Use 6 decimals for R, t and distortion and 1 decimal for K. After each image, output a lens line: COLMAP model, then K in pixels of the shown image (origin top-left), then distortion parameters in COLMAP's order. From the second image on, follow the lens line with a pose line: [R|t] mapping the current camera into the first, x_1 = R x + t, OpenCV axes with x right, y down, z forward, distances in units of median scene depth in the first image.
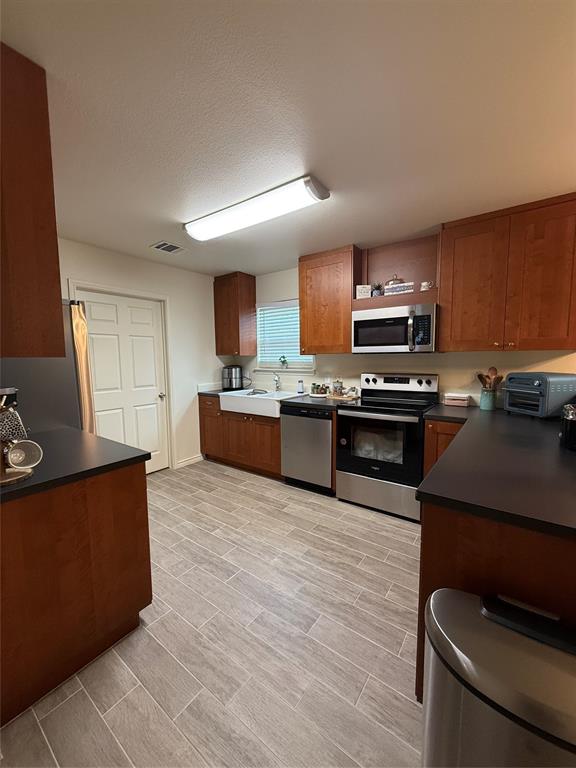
lens RADIAL K [[306.5, 0, 287.6], [0, 306.5, 382.7], [0, 0, 1]] dist [0.000554, 0.000482]
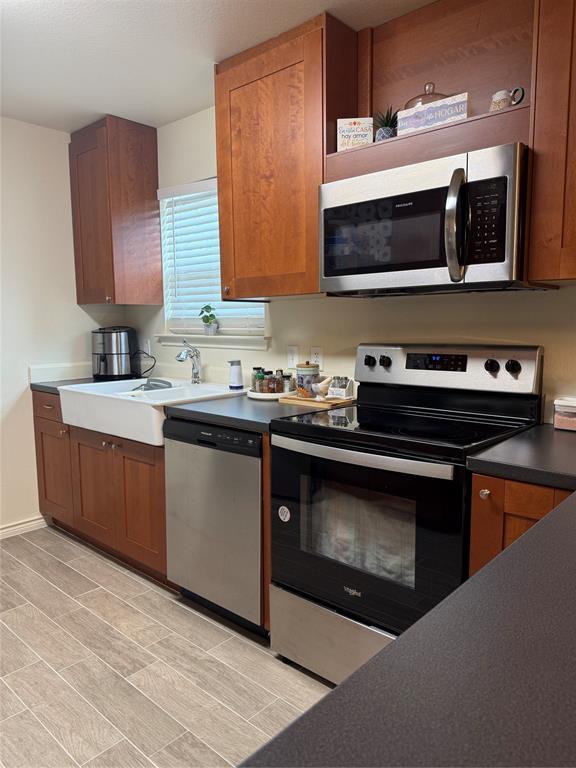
lens RADIAL K [[536.0, 0, 288.0], [0, 536.0, 384.0], [0, 0, 1]] dist [0.108545, -0.177003]
pose [[0.994773, 0.014572, -0.101066, 0.216872], [-0.011123, 0.999339, 0.034599, -0.000917], [0.101503, -0.033294, 0.994278, 0.262404]]
